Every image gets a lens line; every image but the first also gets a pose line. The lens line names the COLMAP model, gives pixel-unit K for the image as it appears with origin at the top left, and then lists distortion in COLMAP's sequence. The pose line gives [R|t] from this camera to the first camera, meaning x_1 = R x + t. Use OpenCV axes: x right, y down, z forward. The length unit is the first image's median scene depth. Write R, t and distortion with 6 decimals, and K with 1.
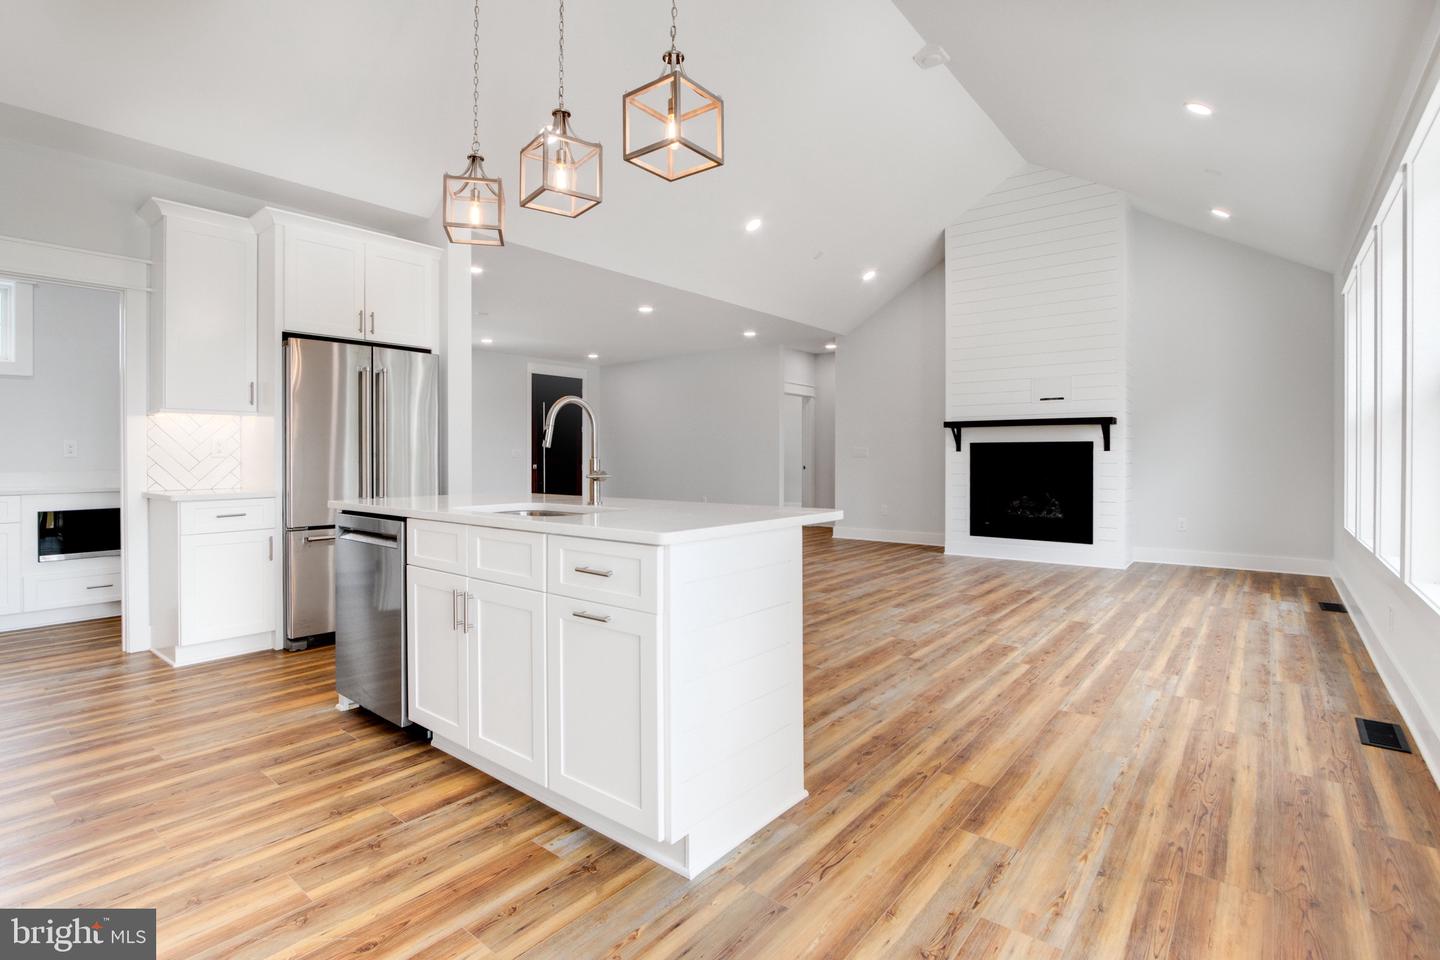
lens RADIAL K [[687.7, 0, 713.6], [0, 687.7, 459.1], [0, 0, 1]] dist [-0.017500, 0.000574]
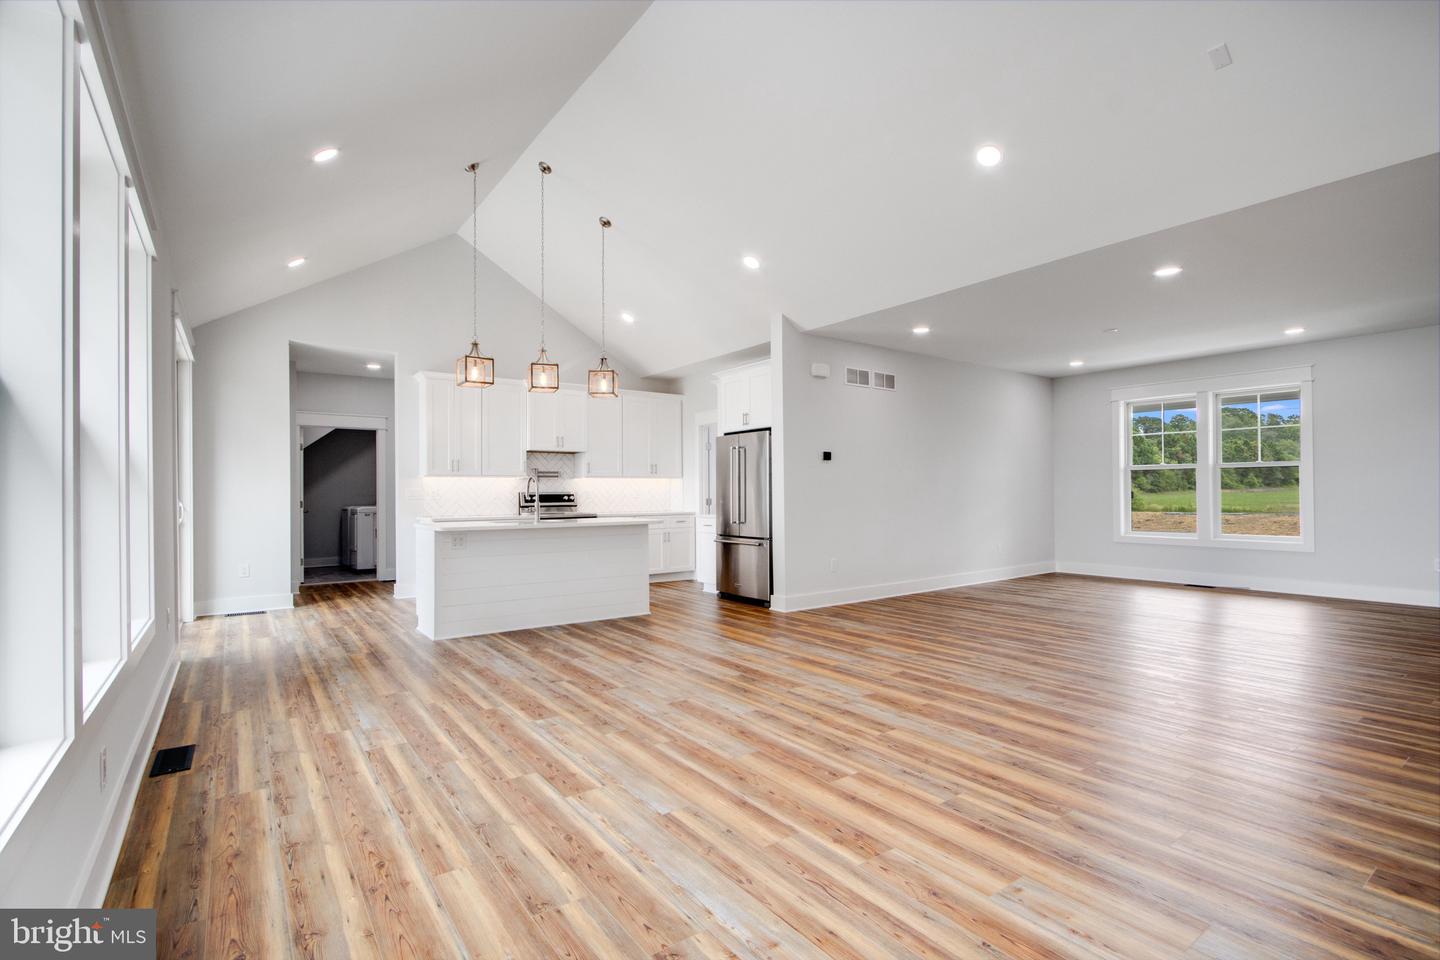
lens RADIAL K [[671.4, 0, 704.1], [0, 671.4, 484.4], [0, 0, 1]] dist [-0.014790, 0.001618]
pose [[-0.270927, -0.009929, -0.962549, 0.709964], [0.004363, 0.999924, -0.011542, -0.012348], [0.962590, -0.007327, -0.270863, 0.839582]]
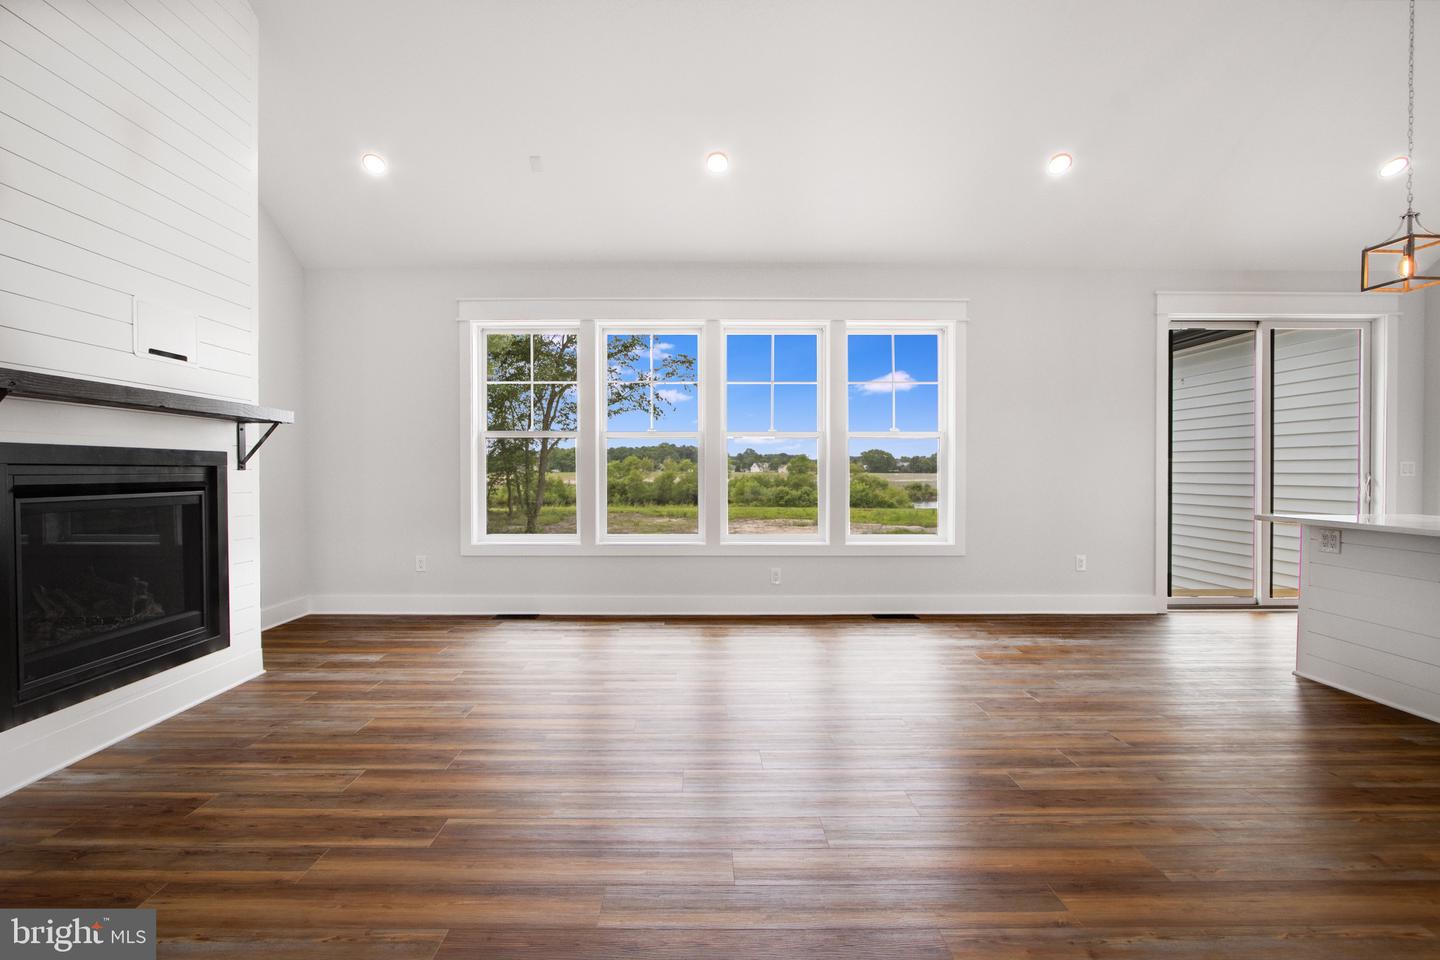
lens RADIAL K [[671.4, 0, 704.1], [0, 671.4, 484.4], [0, 0, 1]] dist [-0.014790, 0.001618]
pose [[-0.631983, -0.017271, 0.774790, -0.074819], [0.000448, 0.999743, 0.022650, -0.012241], [-0.774982, 0.014661, -0.631813, 1.056726]]
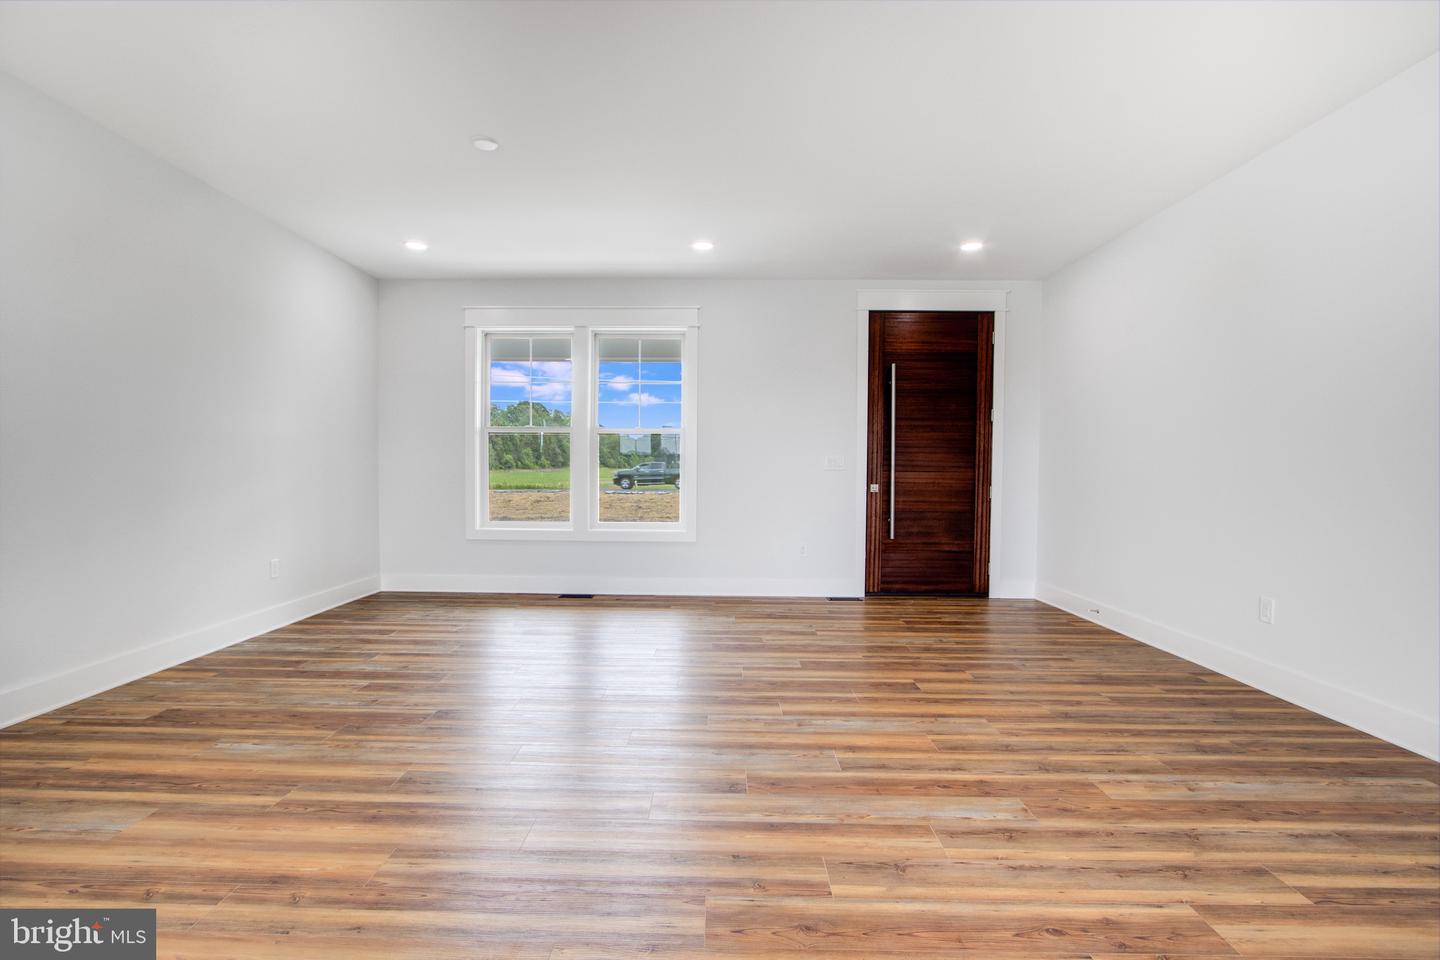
lens RADIAL K [[669.3, 0, 702.9], [0, 669.3, 485.0], [0, 0, 1]] dist [-0.017210, 0.001913]
pose [[0.607422, 0.022195, -0.794069, 0.110368], [-0.007911, 0.999729, 0.021892, -0.003351], [0.794340, -0.007015, 0.607433, 0.974309]]
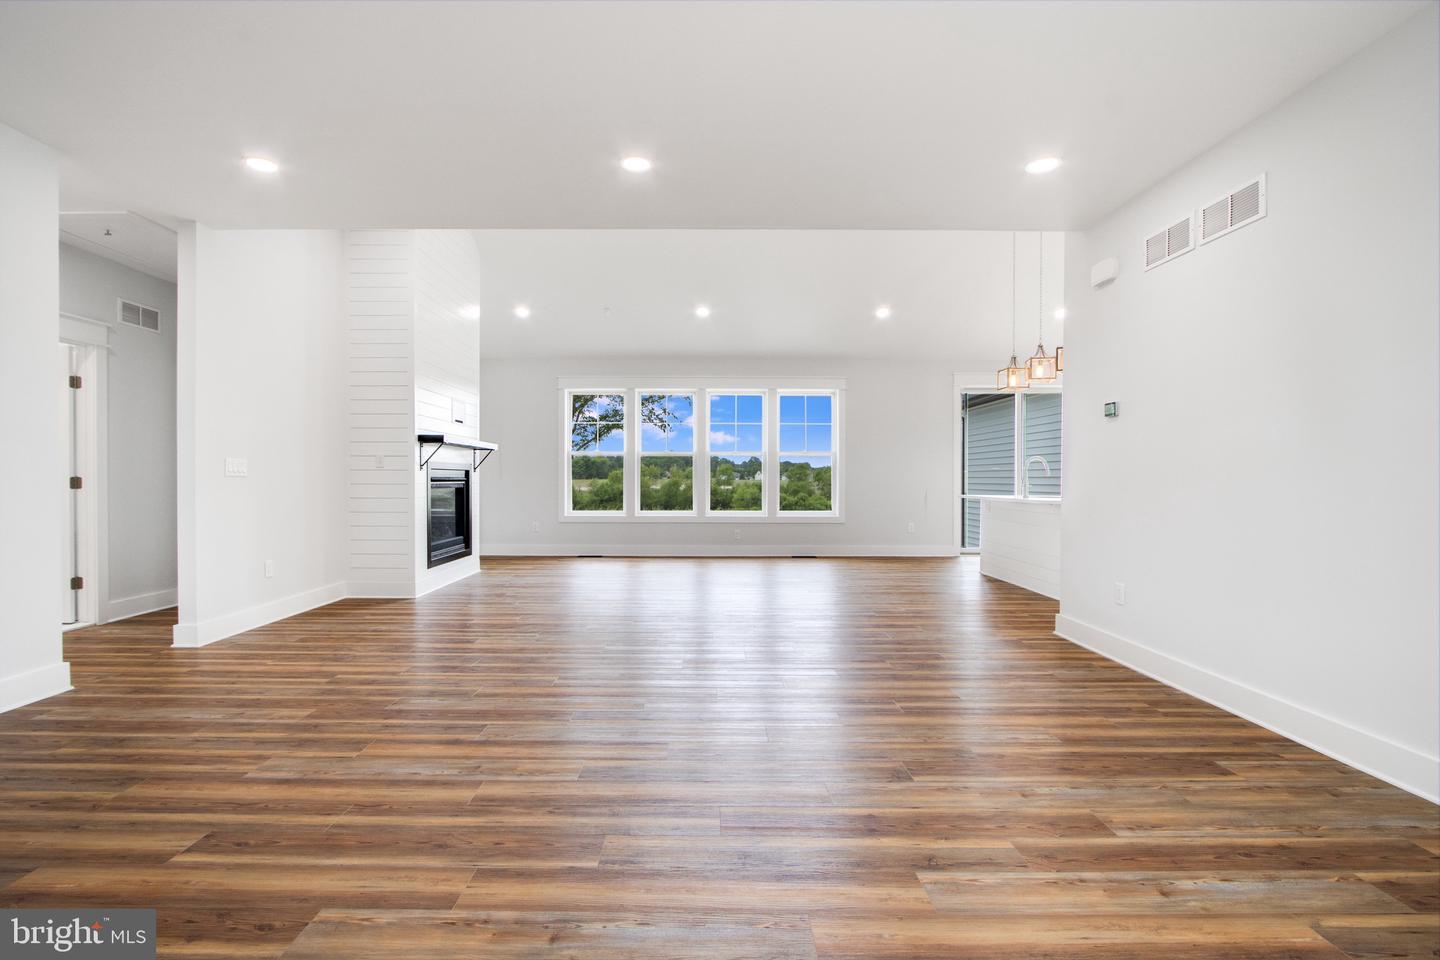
lens RADIAL K [[669.3, 0, 702.9], [0, 669.3, 485.0], [0, 0, 1]] dist [-0.017210, 0.001913]
pose [[-0.624145, -0.010245, 0.781241, -0.554222], [-0.001321, 0.999926, 0.012057, -0.004351], [-0.781307, 0.006493, -0.624113, 1.413365]]
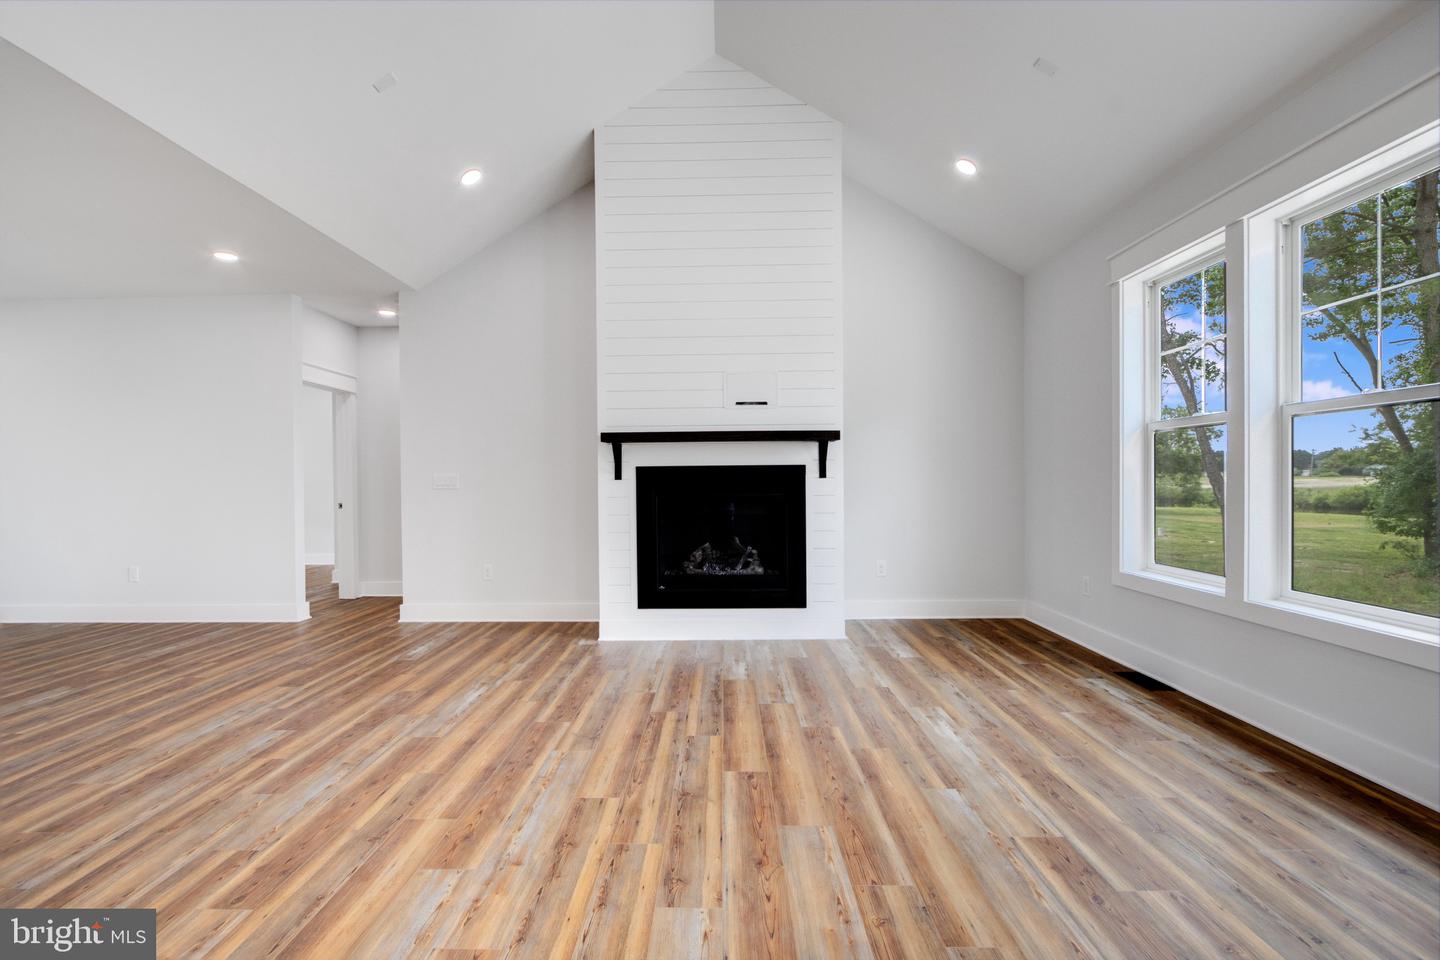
lens RADIAL K [[669.3, 0, 702.9], [0, 669.3, 485.0], [0, 0, 1]] dist [-0.017210, 0.001913]
pose [[0.795615, -0.015795, 0.605597, 0.044681], [0.013343, 0.999874, 0.008548, -0.012242], [-0.605656, 0.001280, 0.795726, 0.514848]]
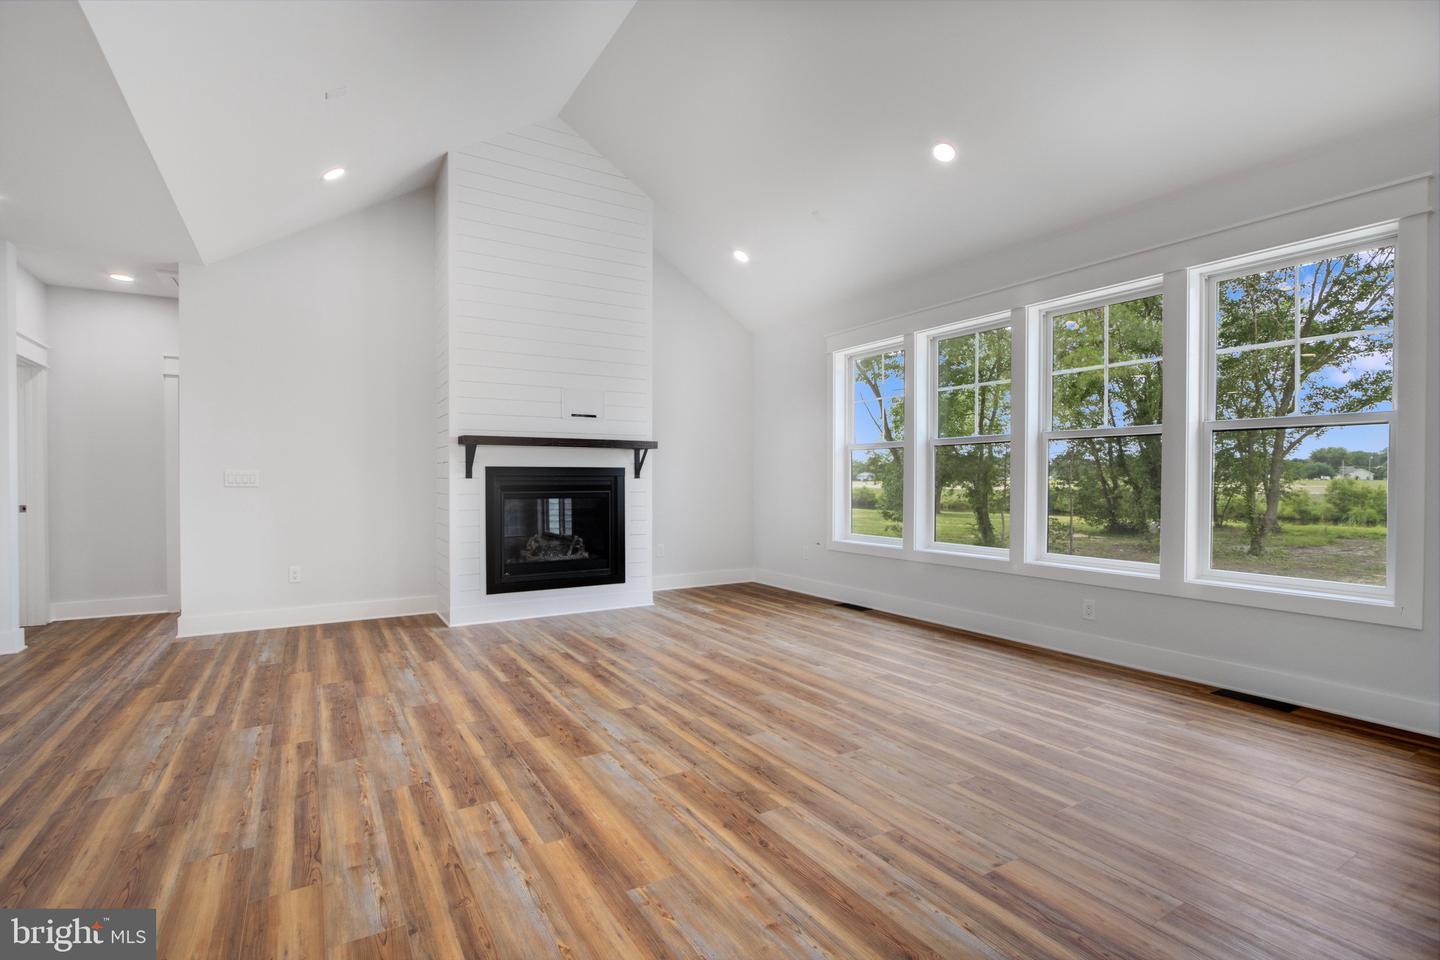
lens RADIAL K [[671.4, 0, 704.1], [0, 671.4, 484.4], [0, 0, 1]] dist [-0.014790, 0.001618]
pose [[0.347505, -0.010653, 0.937618, -0.233516], [0.004407, 0.999943, 0.009728, -0.012270], [-0.937668, 0.000752, 0.347532, 0.608983]]
